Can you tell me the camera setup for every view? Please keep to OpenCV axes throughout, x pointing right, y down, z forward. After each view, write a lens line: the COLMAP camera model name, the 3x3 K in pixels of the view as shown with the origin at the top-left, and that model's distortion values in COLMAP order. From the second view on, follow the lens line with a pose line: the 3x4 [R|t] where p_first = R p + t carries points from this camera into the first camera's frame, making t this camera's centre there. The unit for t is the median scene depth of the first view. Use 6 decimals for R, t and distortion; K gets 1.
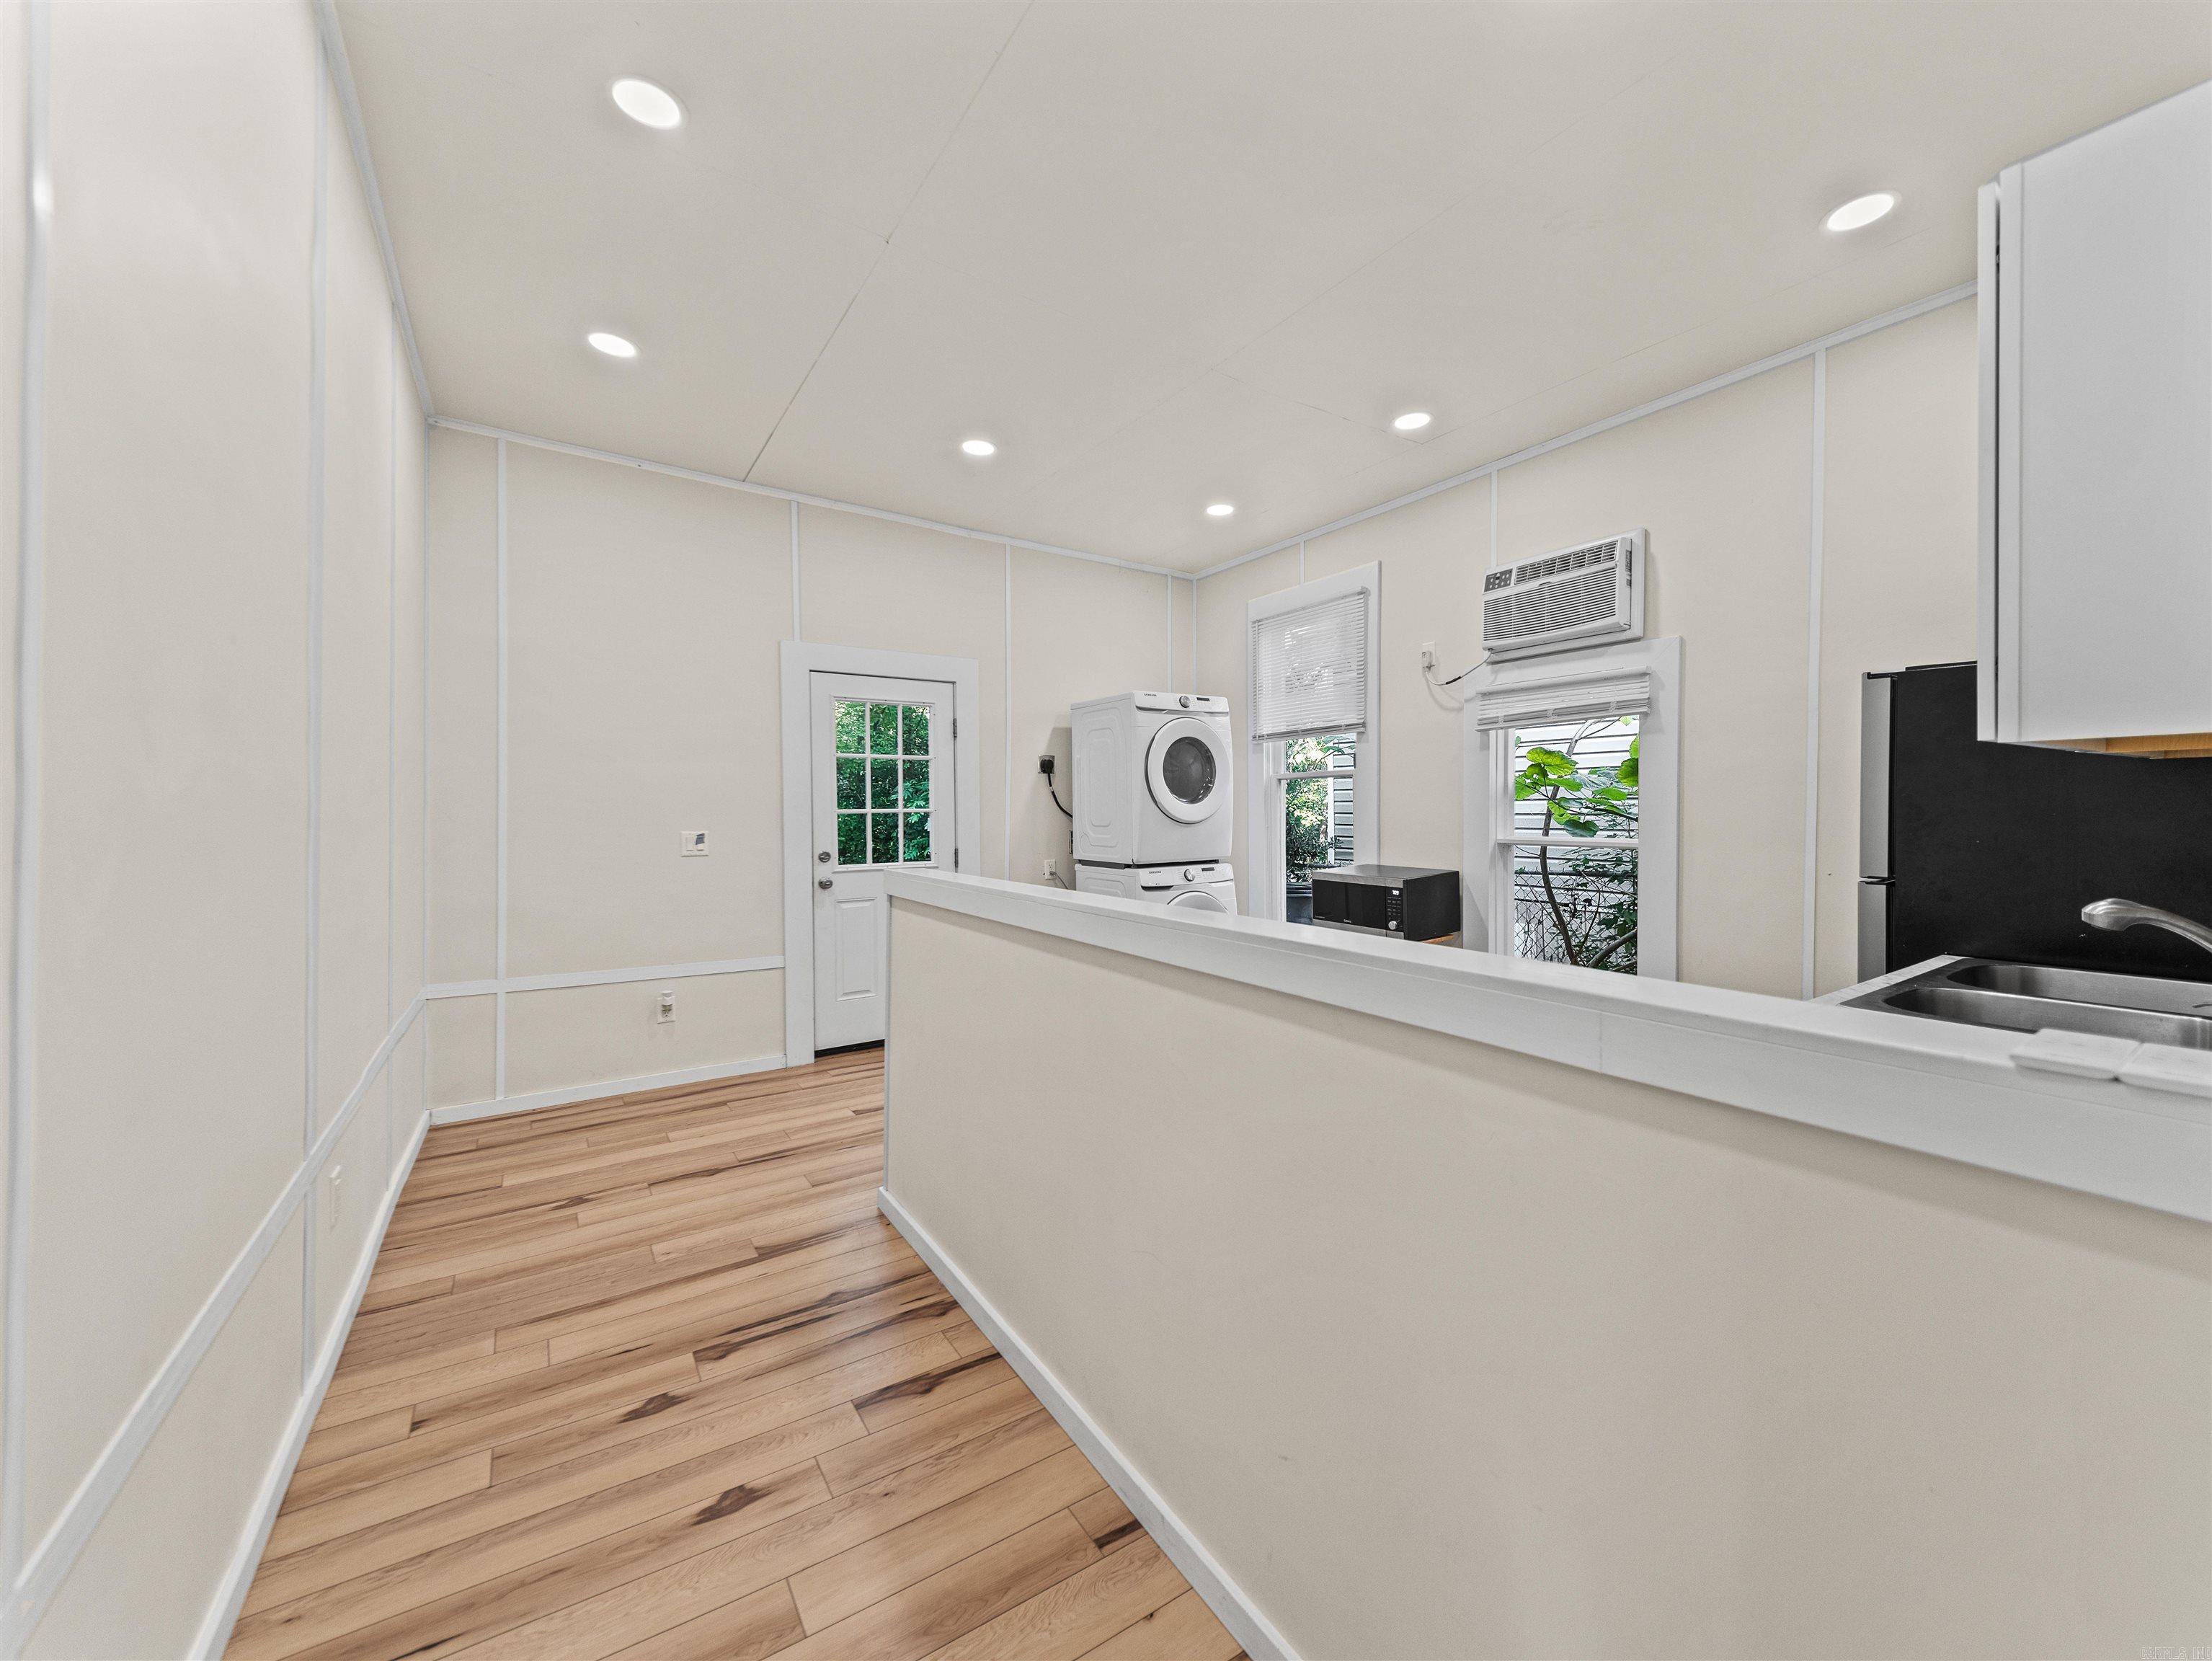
lens RADIAL K [[847.5, 0, 1106.2], [0, 847.5, 811.1], [0, 0, 1]] dist [0.031266, -0.010889]
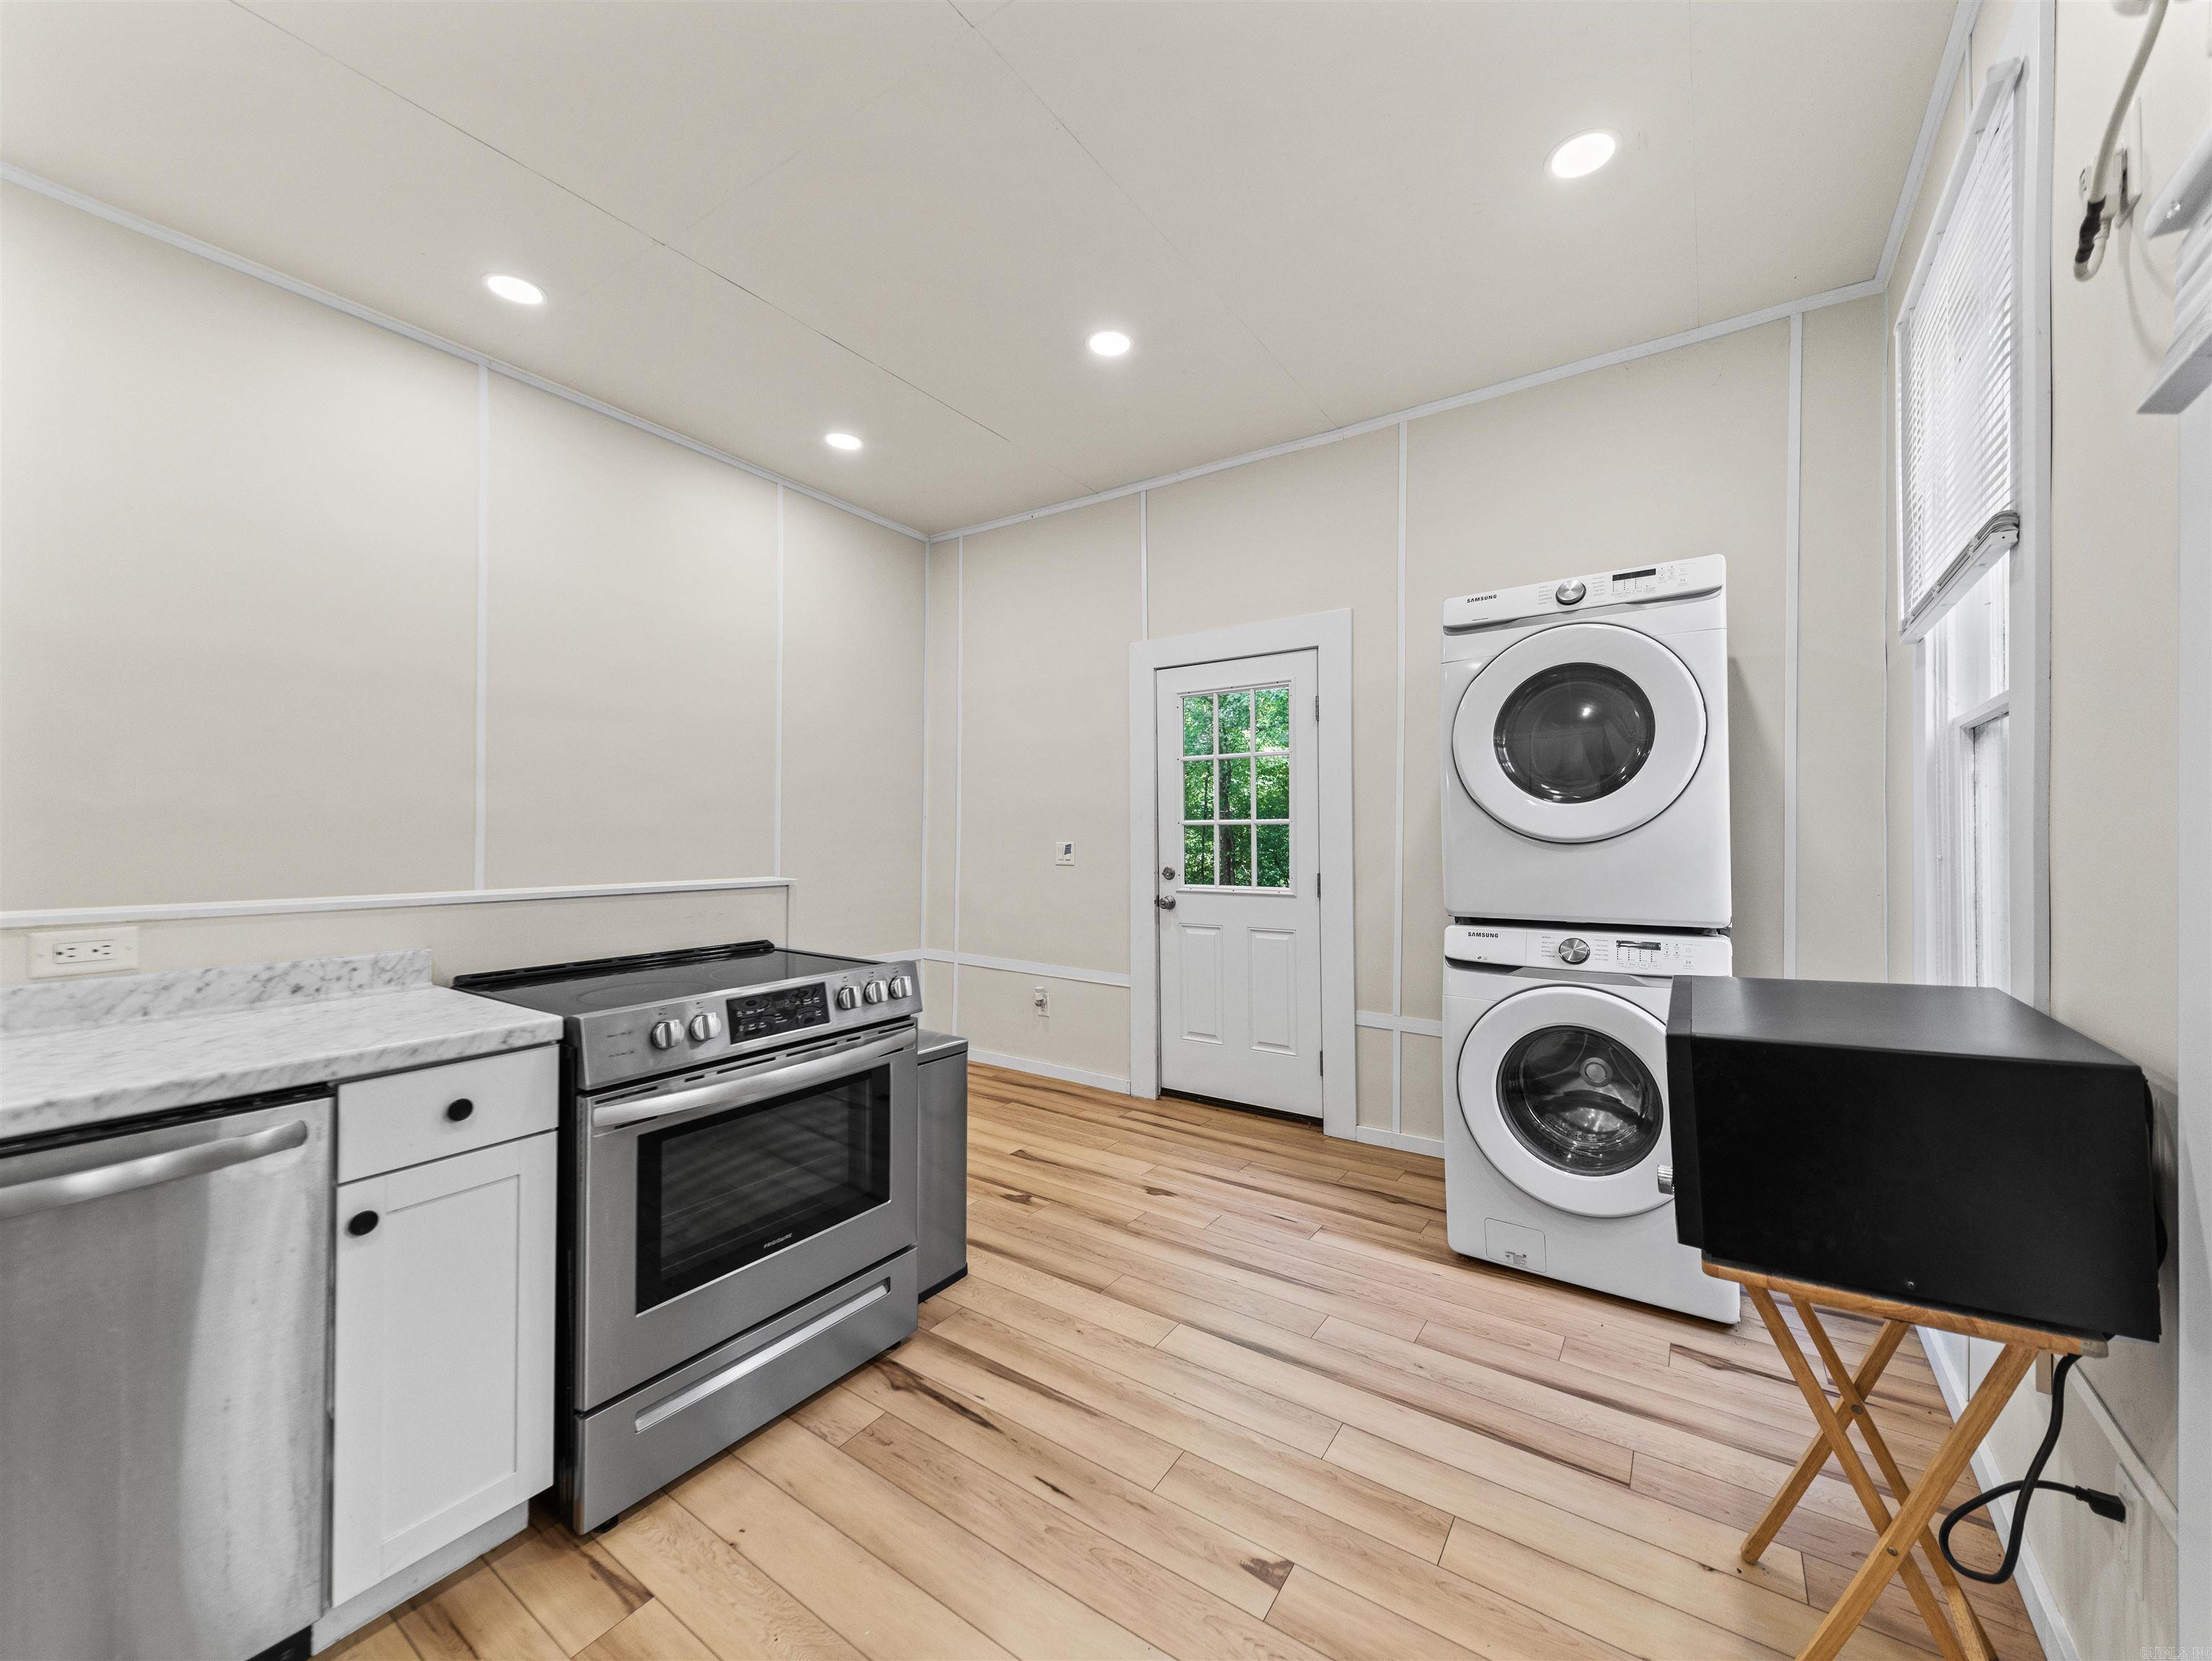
lens RADIAL K [[854.6, 0, 1107.4], [0, 854.6, 826.2], [0, 0, 1]] dist [0.032981, -0.013030]
pose [[0.367275, -0.002681, -0.930108, 0.533902], [-0.003858, 0.999983, -0.004406, 0.009052], [0.930104, 0.005206, 0.367259, 0.674146]]
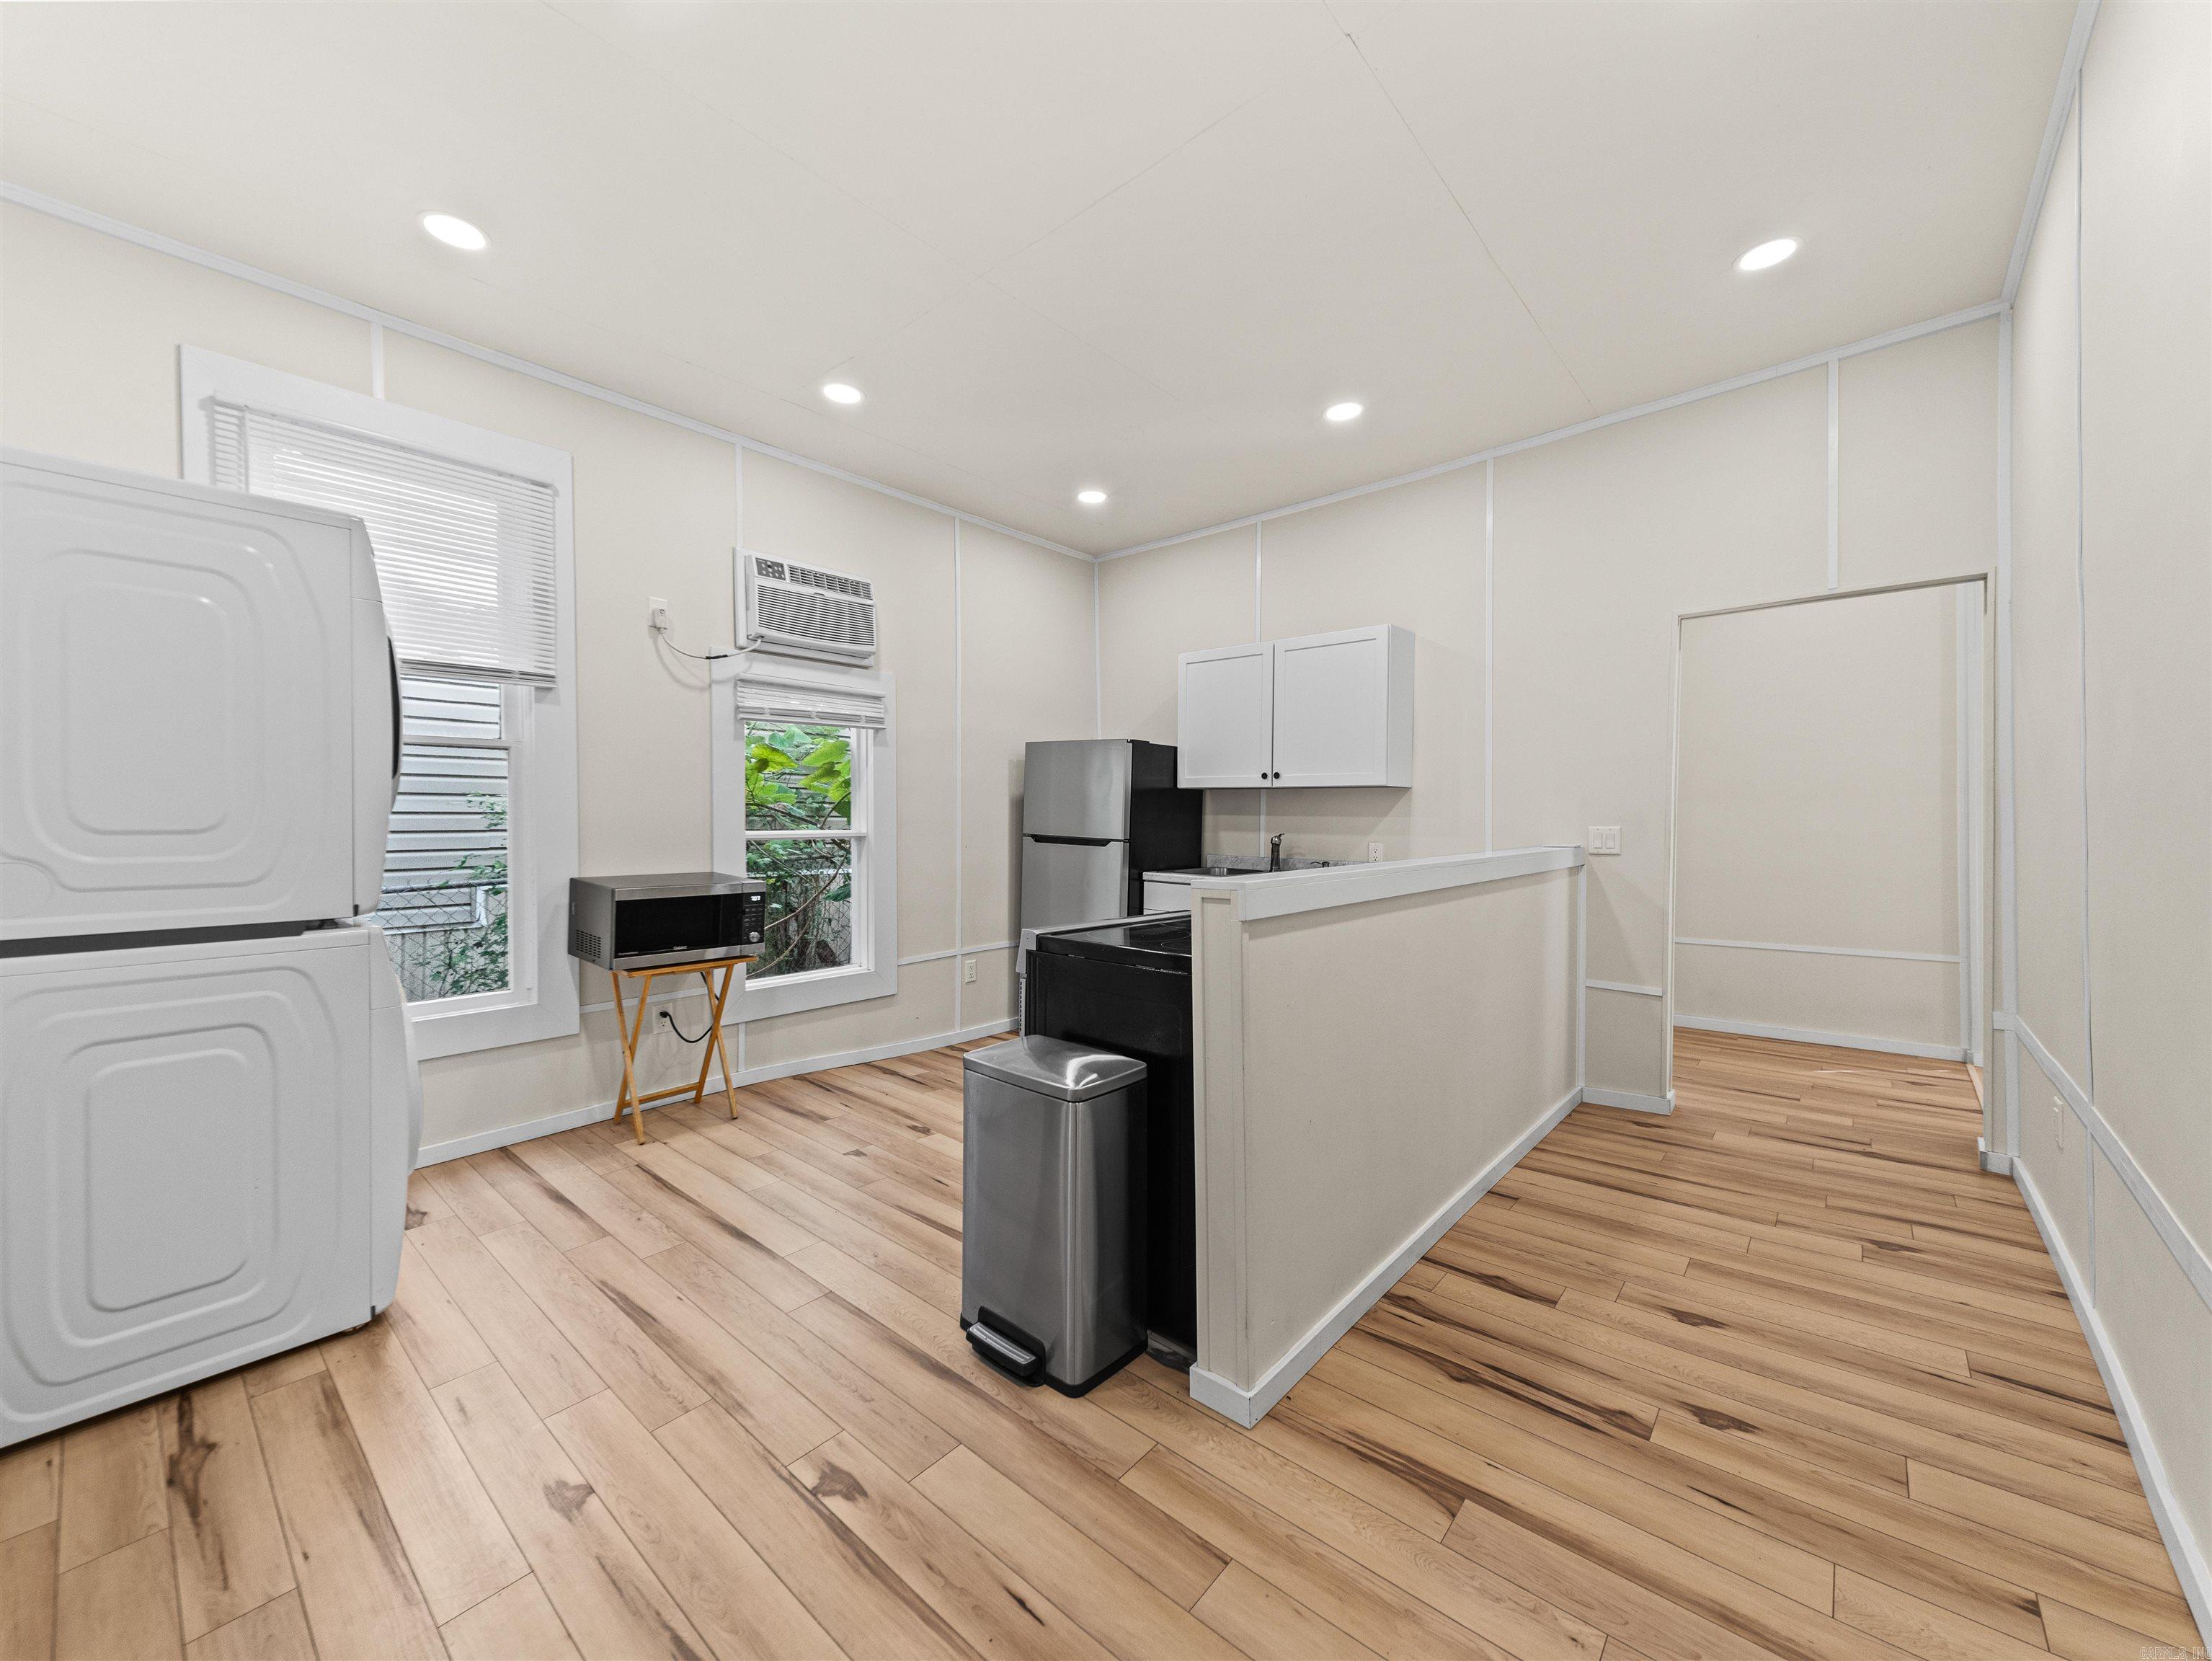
lens RADIAL K [[854.6, 0, 1107.4], [0, 854.6, 826.2], [0, 0, 1]] dist [0.032981, -0.013030]
pose [[-0.268211, -0.007428, 0.963332, -0.567609], [0.001357, 0.999966, 0.008088, 0.015417], [-0.963359, 0.003476, -0.268192, 0.856351]]
